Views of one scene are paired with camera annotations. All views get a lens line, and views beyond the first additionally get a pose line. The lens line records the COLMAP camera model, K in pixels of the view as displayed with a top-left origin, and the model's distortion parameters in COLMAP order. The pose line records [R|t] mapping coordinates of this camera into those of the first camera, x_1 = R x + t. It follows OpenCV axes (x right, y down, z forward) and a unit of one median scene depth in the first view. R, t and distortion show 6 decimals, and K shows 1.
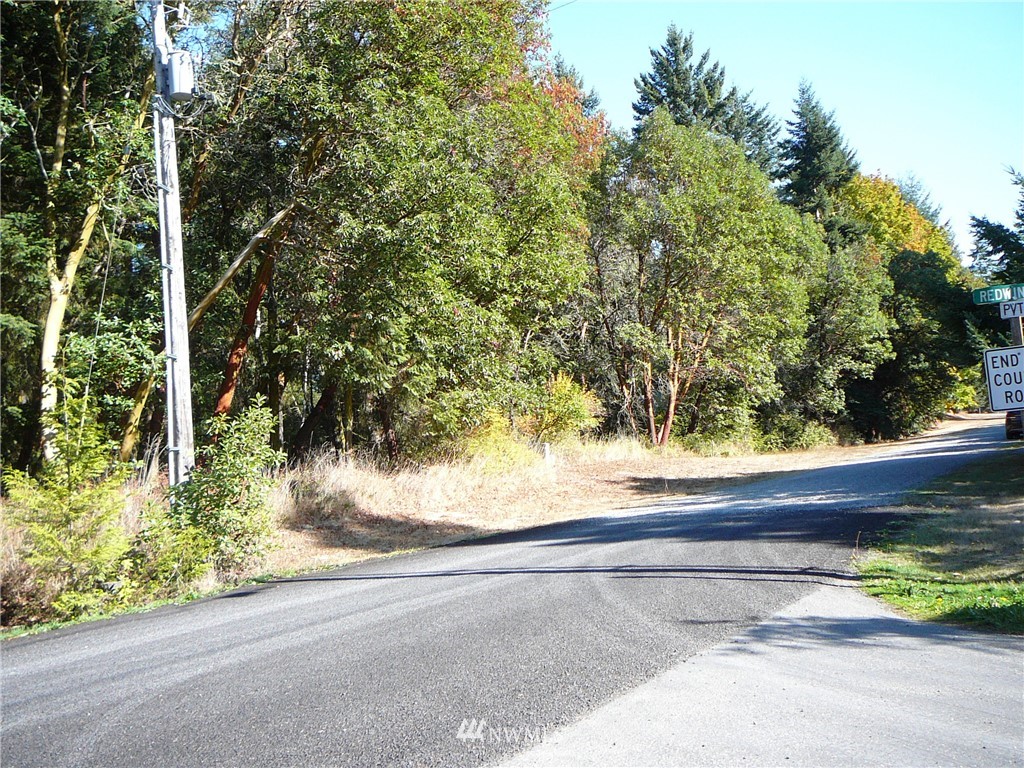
lens RADIAL K [[1041.4, 0, 514.8], [0, 1041.4, 387.8], [0, 0, 1]] dist [-0.009469, 0.000000]
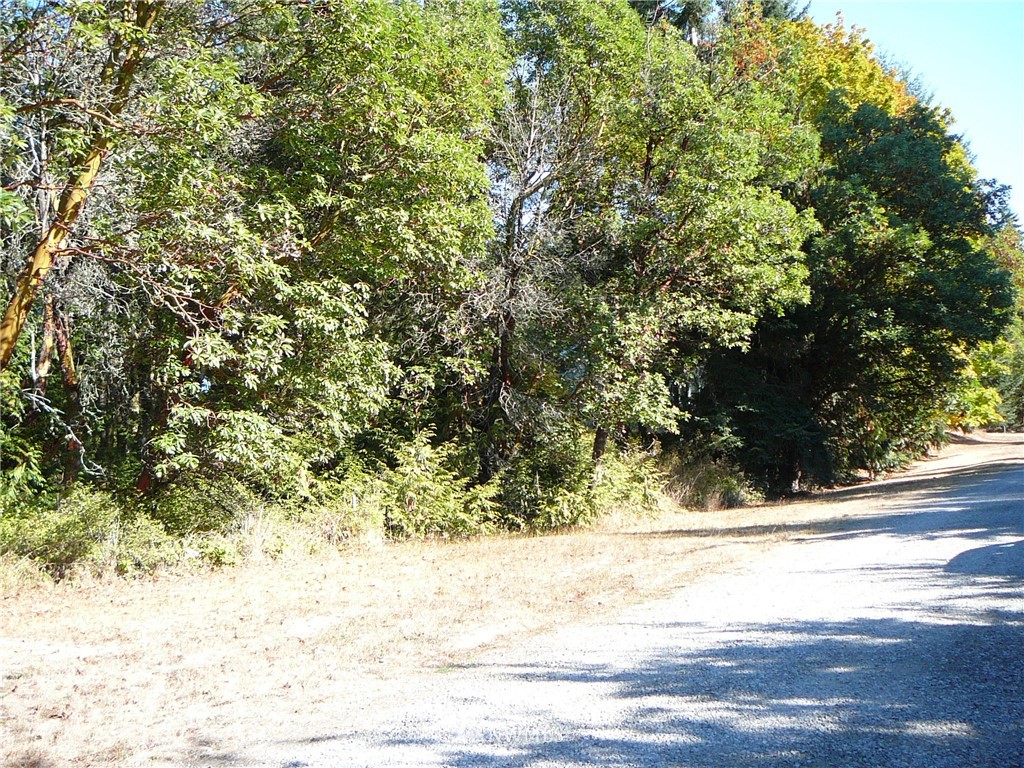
lens RADIAL K [[1041.4, 0, 508.1], [0, 1041.4, 381.4], [0, 0, 1]] dist [-0.009469, 0.000000]
pose [[0.999525, 0.022238, -0.021343, 0.231594], [-0.022458, 0.999696, -0.010160, 0.008685], [0.021111, 0.010635, 0.999721, 0.531141]]
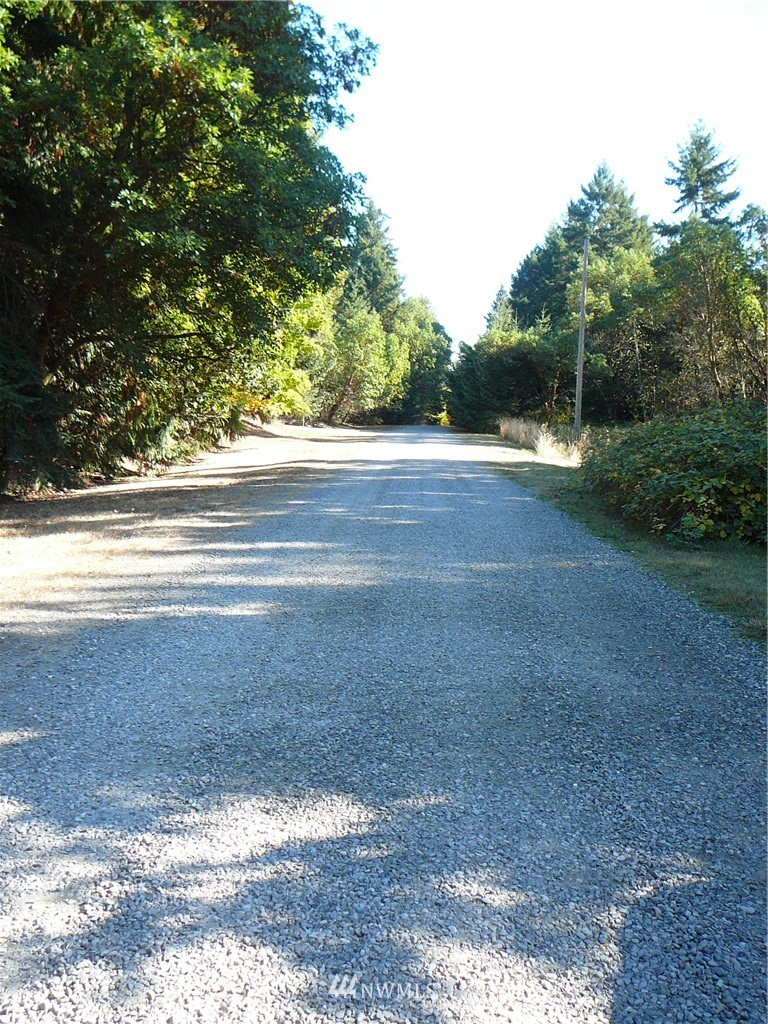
lens RADIAL K [[1041.4, 0, 383.1], [0, 1041.4, 512.2], [0, 0, 1]] dist [-0.009469, 0.000000]
pose [[0.864372, 0.070308, 0.497913, 0.310149], [-0.134975, 0.986280, 0.095049, 0.015640], [-0.484399, -0.149363, 0.862002, 0.731283]]
